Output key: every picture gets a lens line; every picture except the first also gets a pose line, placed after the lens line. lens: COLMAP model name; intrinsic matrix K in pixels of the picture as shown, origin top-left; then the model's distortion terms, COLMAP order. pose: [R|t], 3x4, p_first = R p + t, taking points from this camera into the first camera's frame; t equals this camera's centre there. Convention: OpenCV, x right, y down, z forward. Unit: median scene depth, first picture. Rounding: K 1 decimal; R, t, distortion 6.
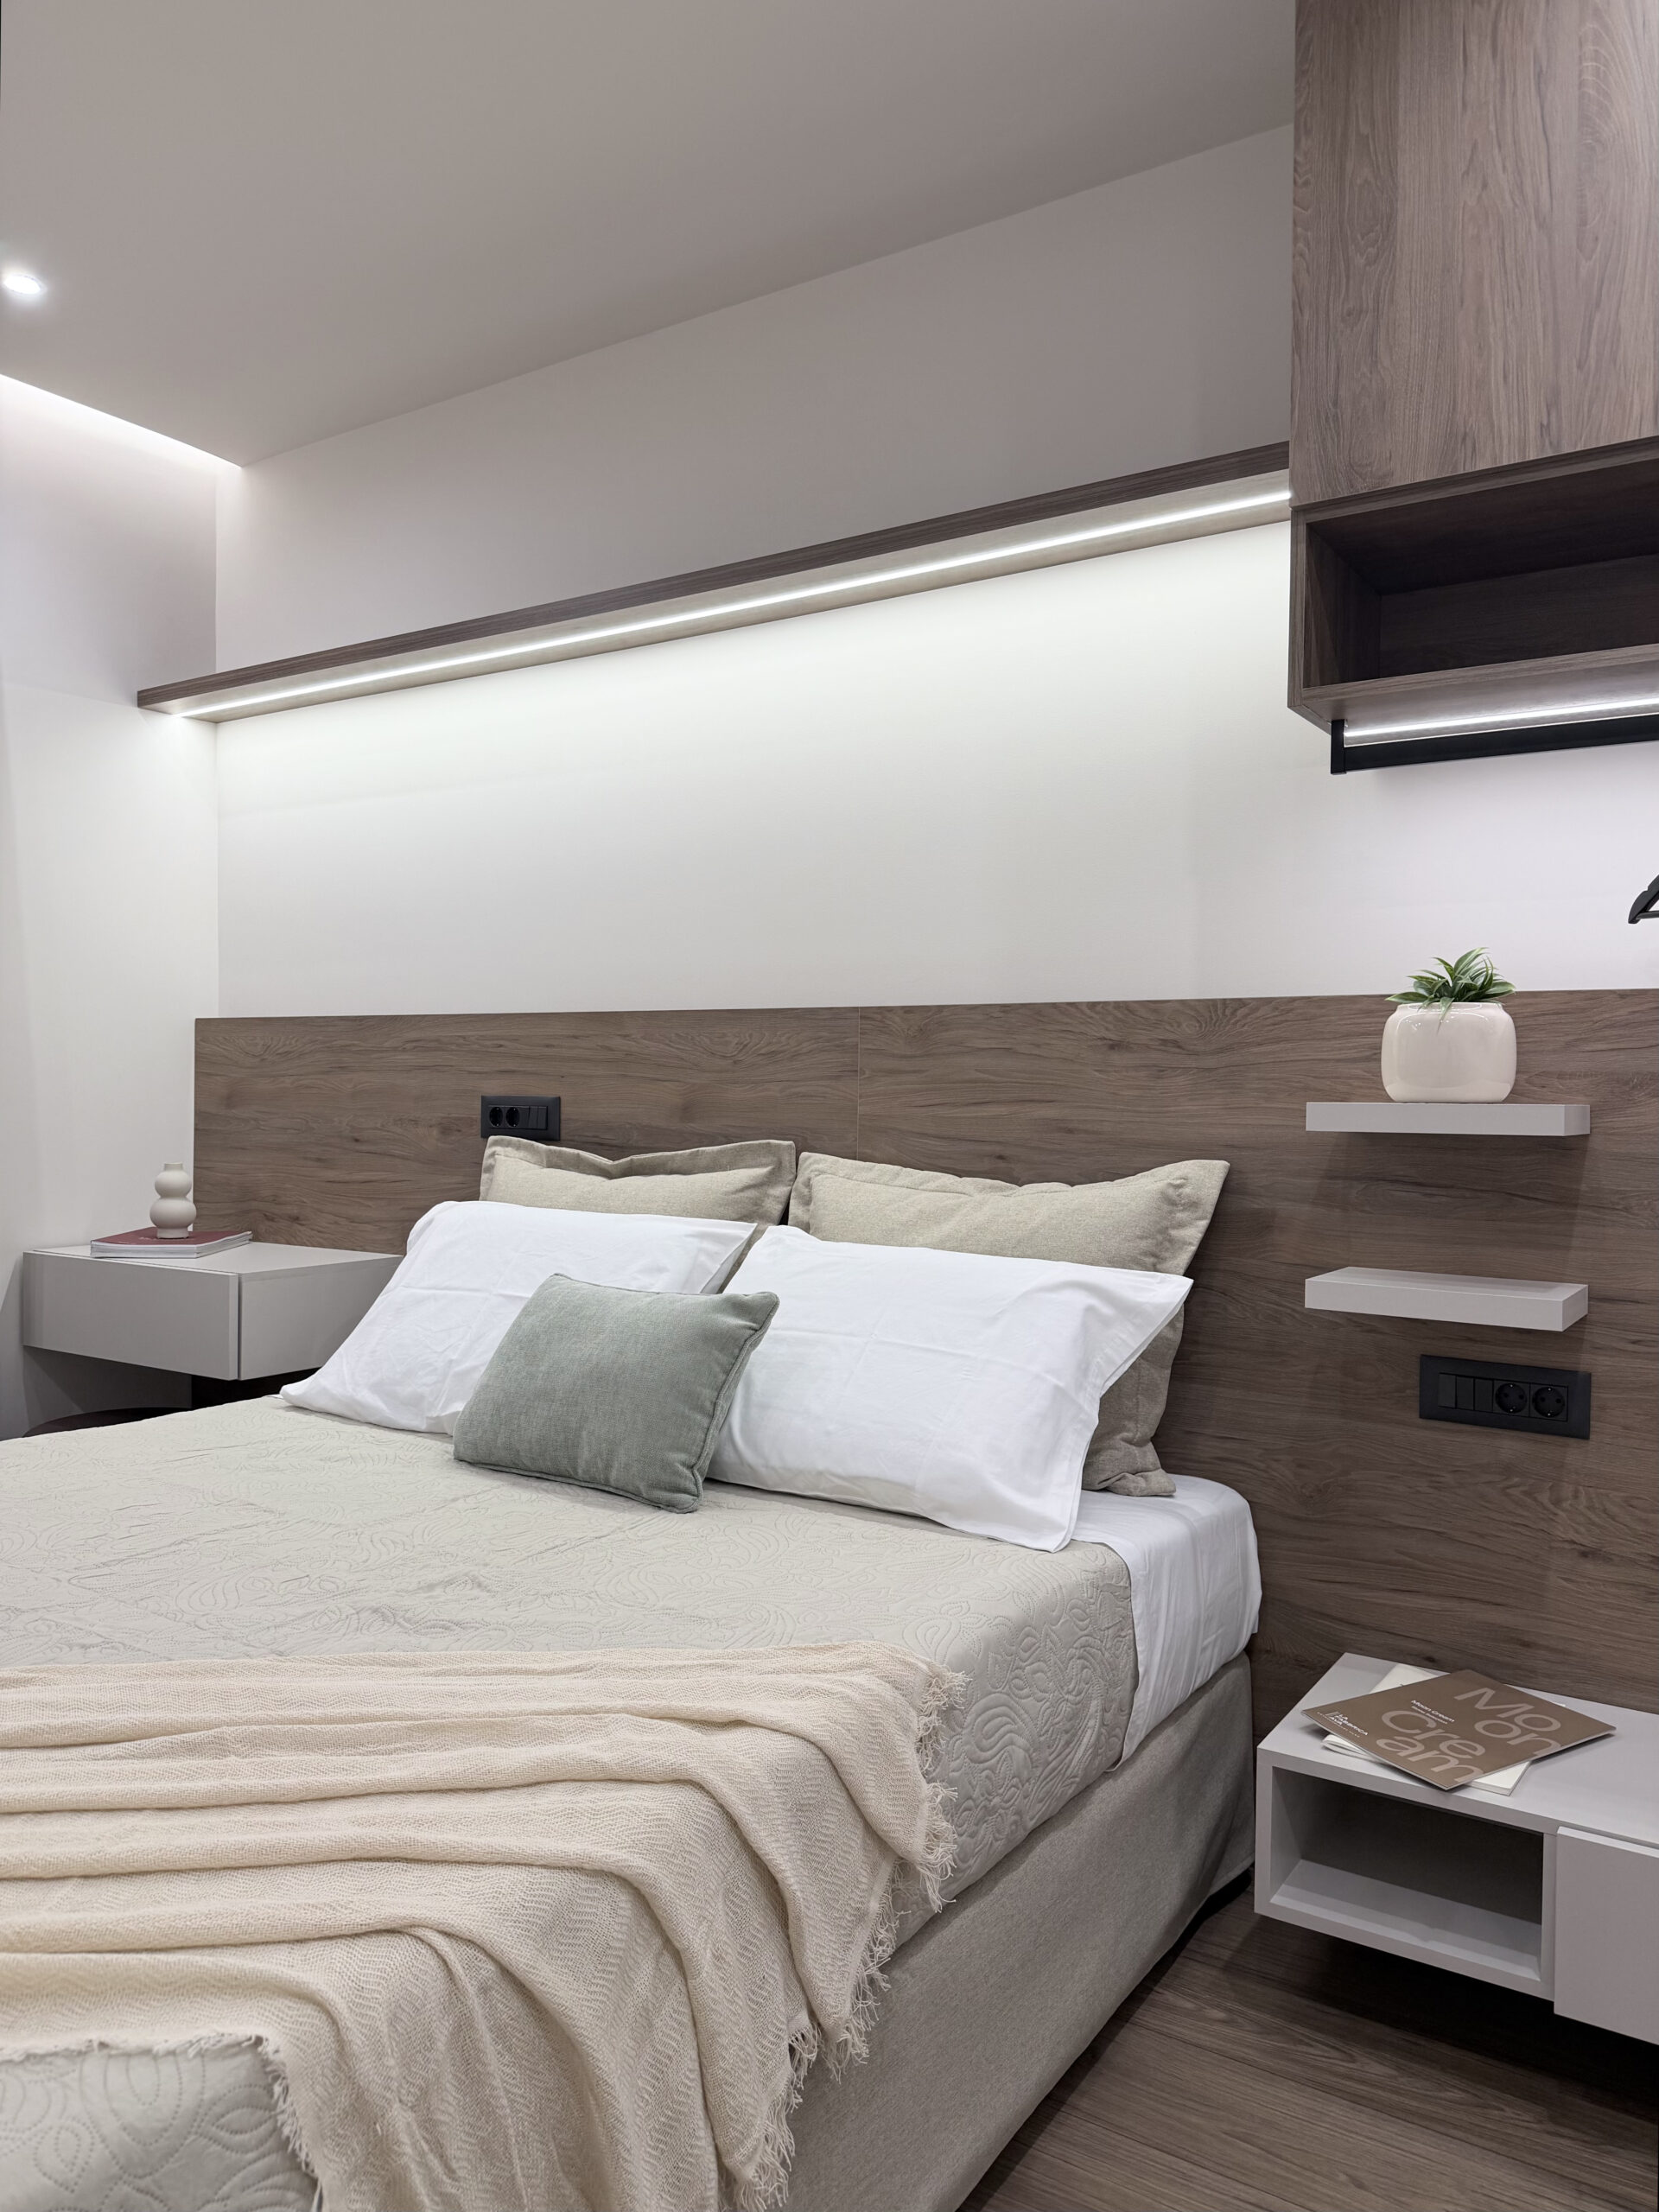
lens RADIAL K [[1578.3, 0, 818.9], [0, 1578.3, 1100.8], [0, 0, 1]] dist [0.081333, -0.094572]
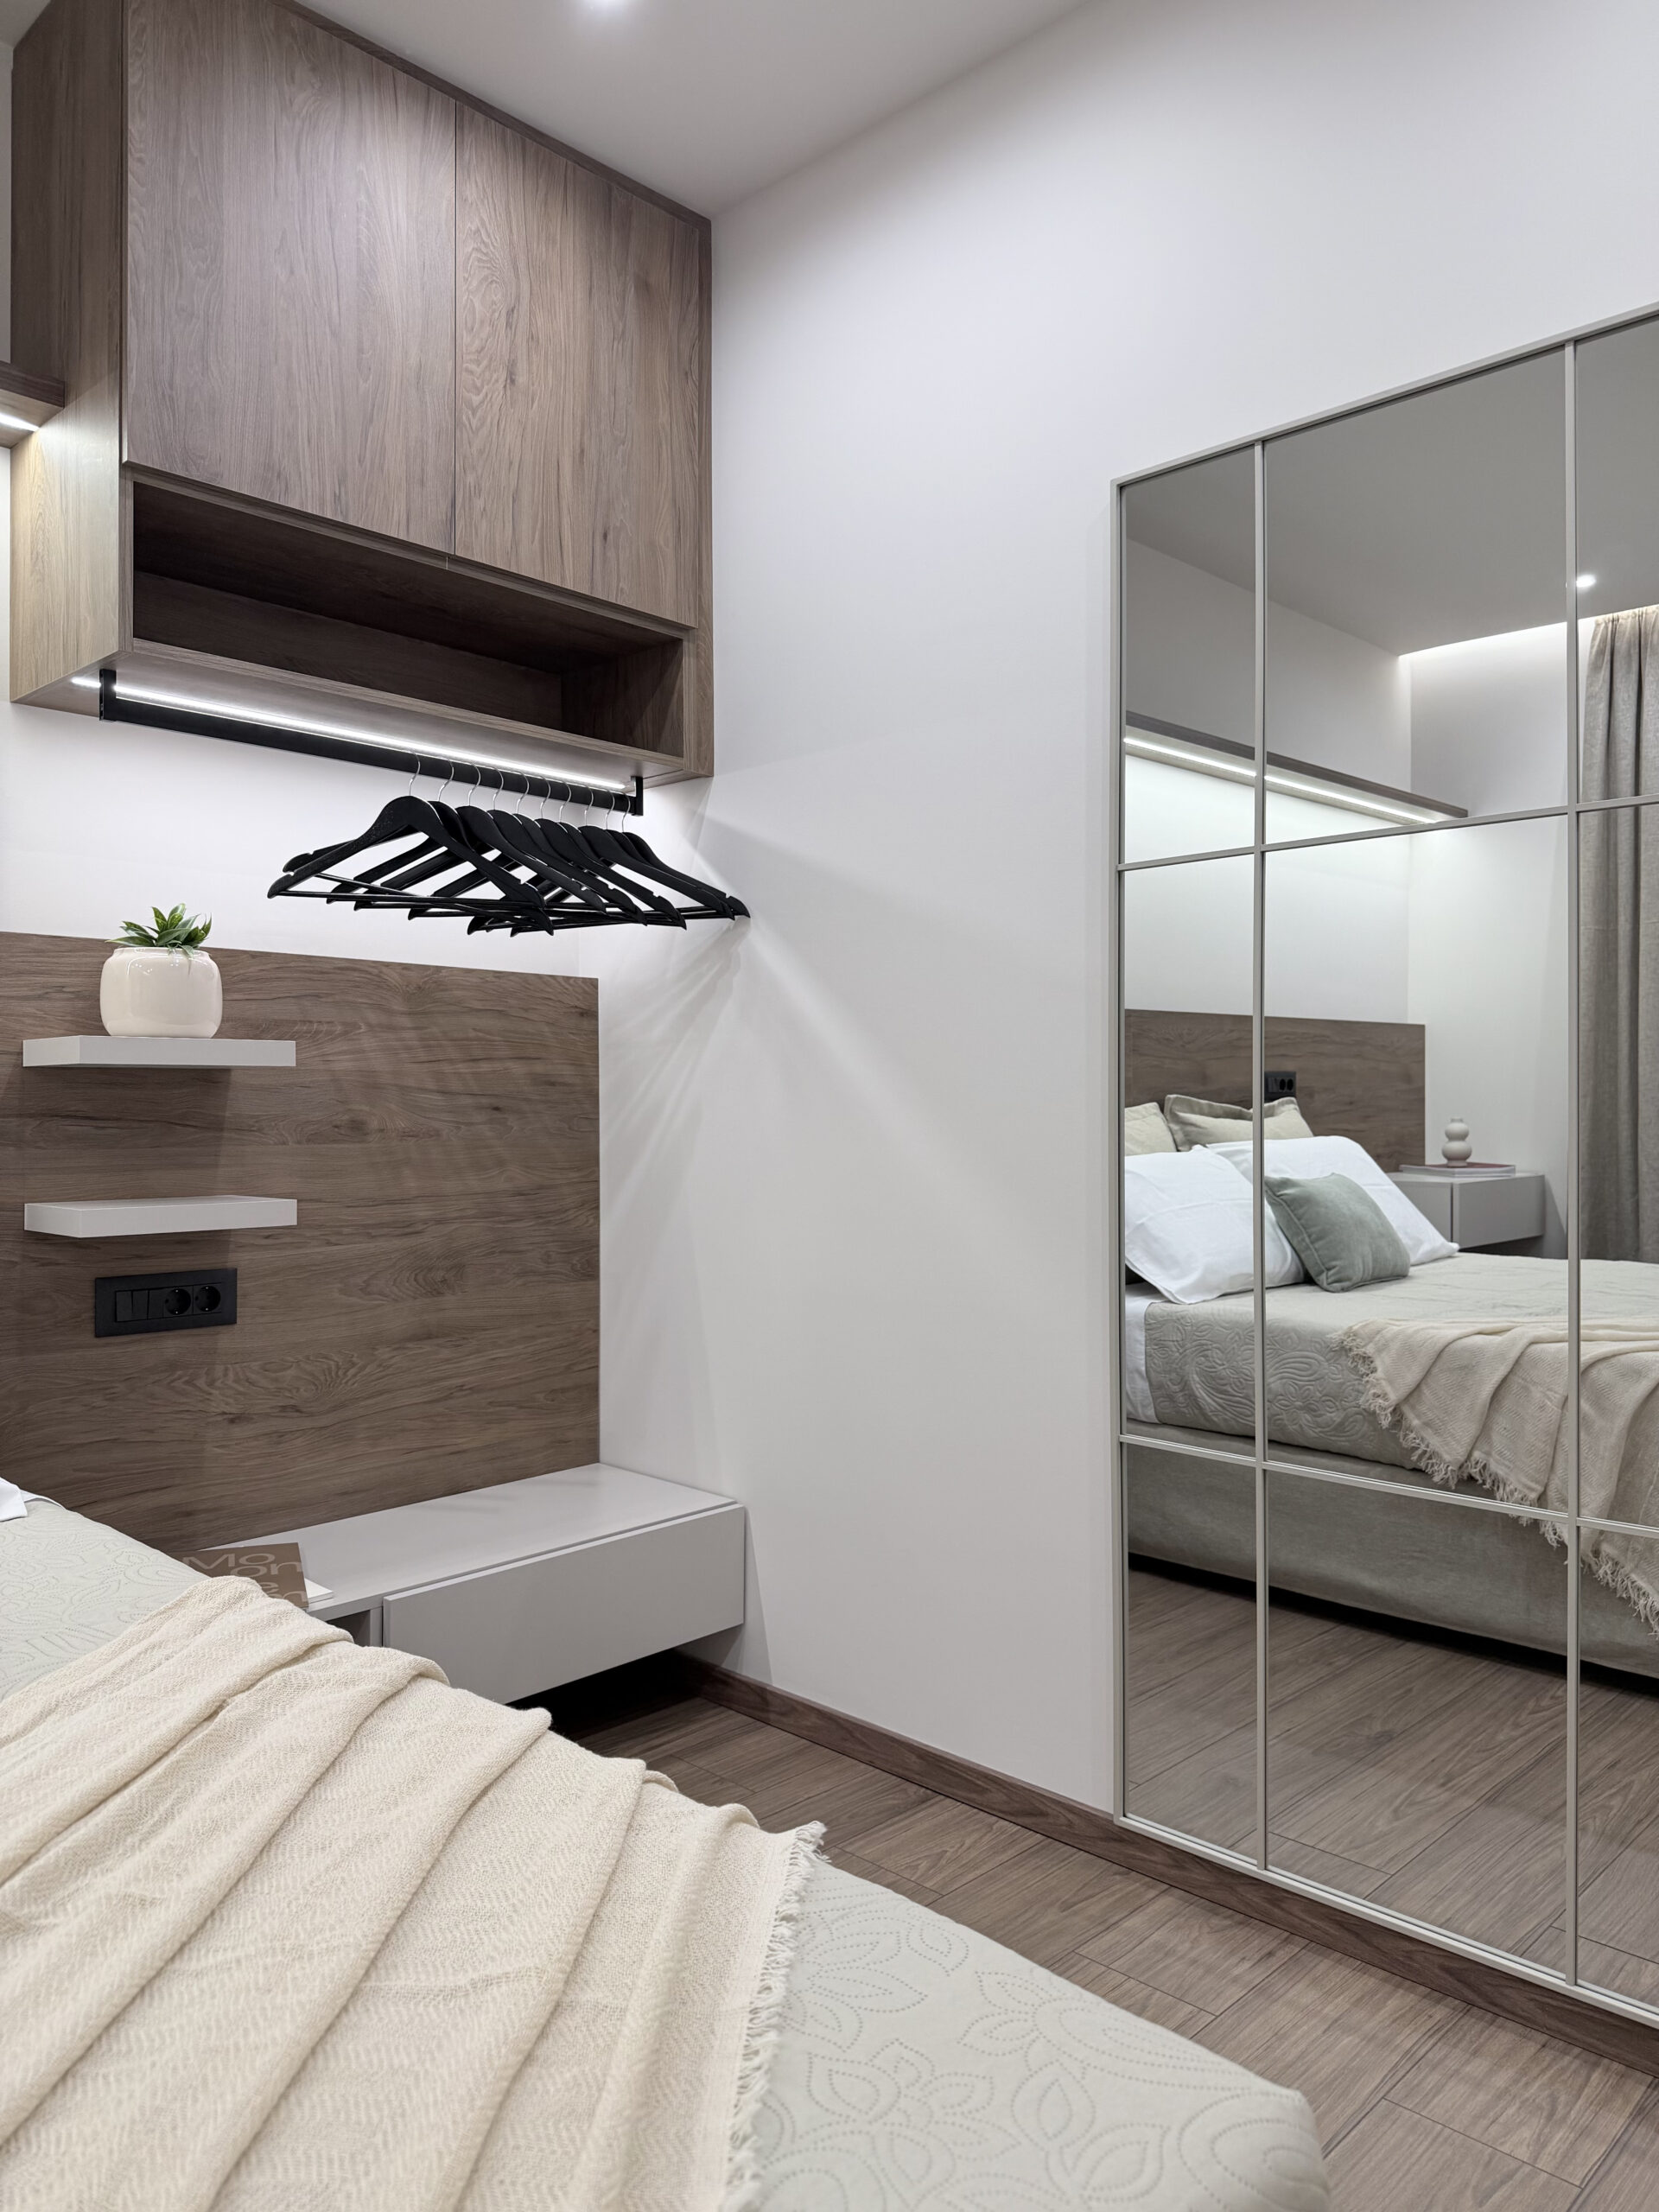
lens RADIAL K [[1578.3, 0, 806.5], [0, 1578.3, 1087.3], [0, 0, 1]] dist [0.081333, -0.094572]
pose [[0.186567, 0.000953, 0.982442, -0.645920], [0.016298, 0.999859, -0.004065, 0.049111], [-0.982307, 0.016770, 0.186526, 0.375749]]
